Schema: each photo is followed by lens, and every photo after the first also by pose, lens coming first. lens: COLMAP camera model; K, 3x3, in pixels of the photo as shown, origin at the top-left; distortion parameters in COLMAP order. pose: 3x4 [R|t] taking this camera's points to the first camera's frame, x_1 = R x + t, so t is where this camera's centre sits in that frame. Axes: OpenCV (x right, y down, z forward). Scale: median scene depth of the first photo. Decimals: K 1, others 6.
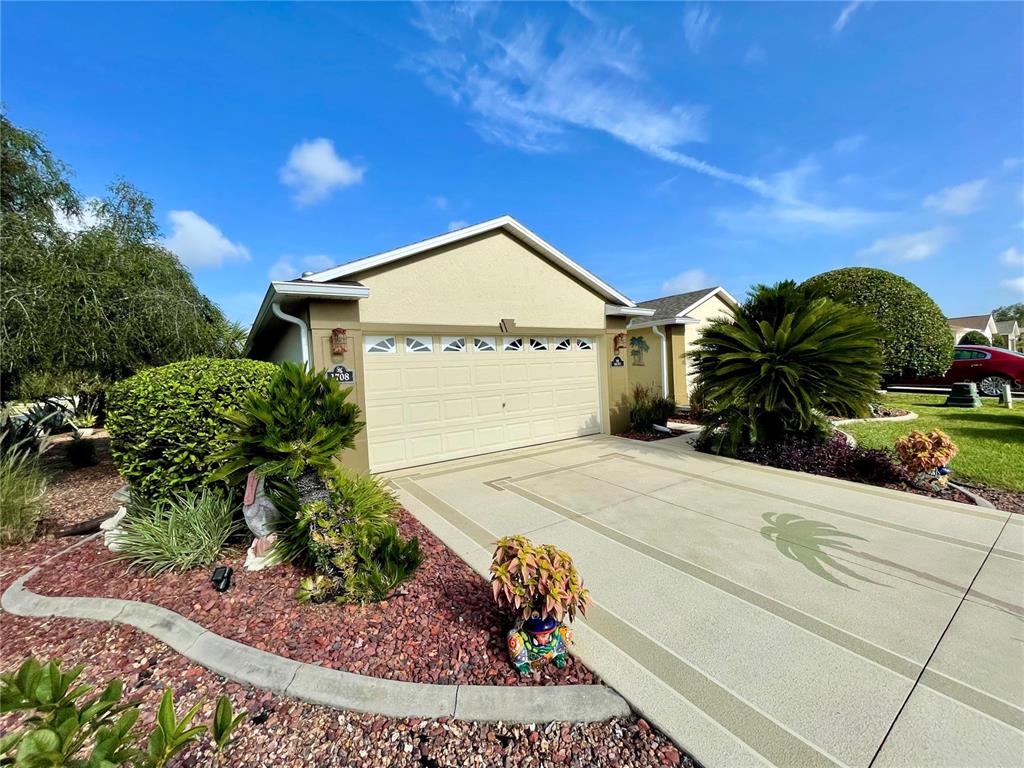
lens RADIAL K [[406.2, 0, 510.1], [0, 406.2, 385.6], [0, 0, 1]] dist [-0.002020, 0.000131]
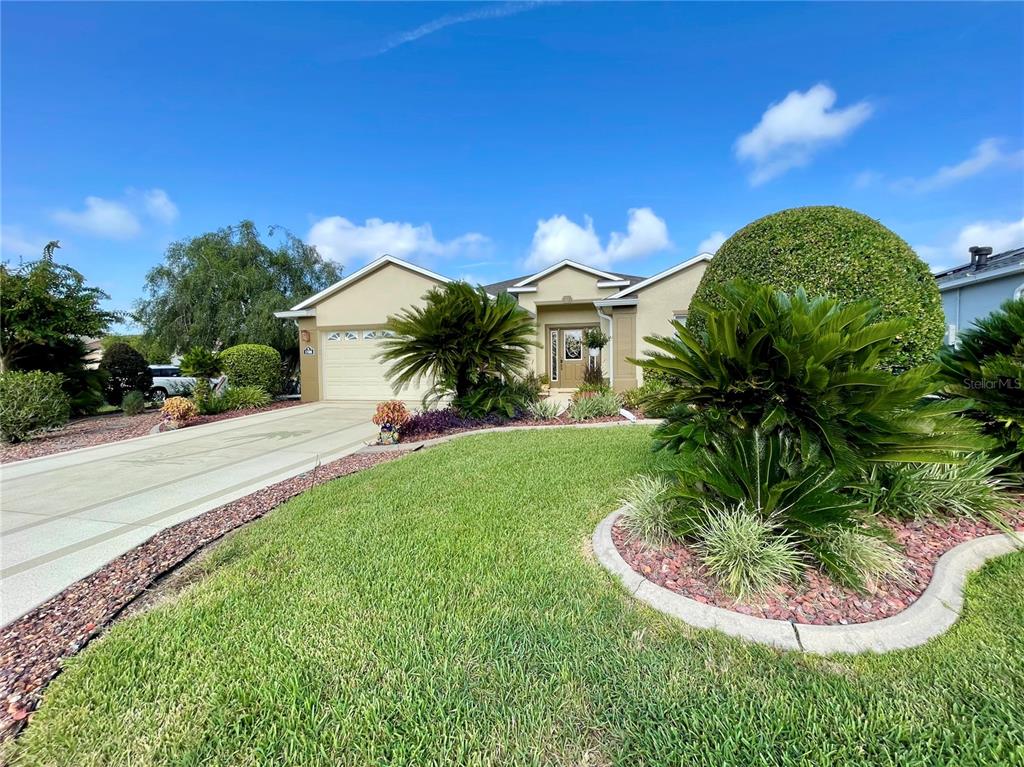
lens RADIAL K [[407.1, 0, 525.3], [0, 407.1, 383.6], [0, 0, 1]] dist [0.000859, -0.000094]
pose [[0.662303, 0.078864, -0.745074, 1.471376], [-0.045450, 0.996842, 0.065113, -0.034533], [0.747856, -0.009261, 0.663797, 0.302530]]
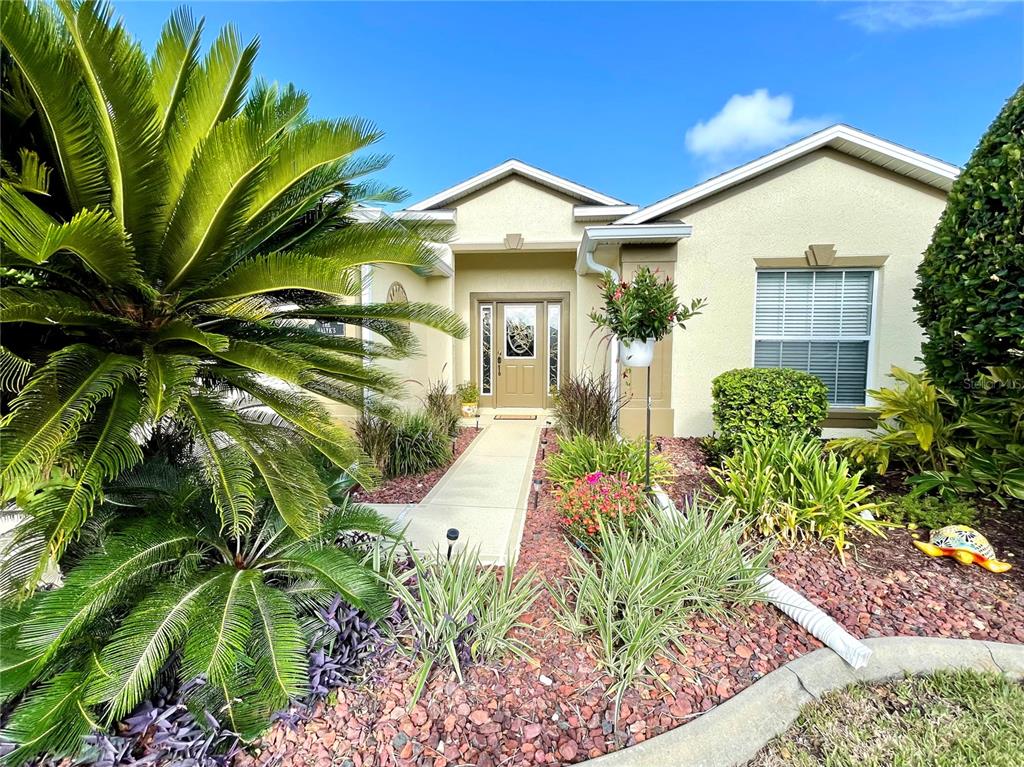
lens RADIAL K [[423.2, 0, 512.0], [0, 423.2, 383.5], [0, 0, 1]] dist [-0.003786, -0.000496]
pose [[0.762931, 0.099681, -0.638749, 0.892247], [-0.062071, 0.994771, 0.081103, -0.053910], [0.643494, -0.022228, 0.765129, 0.869829]]
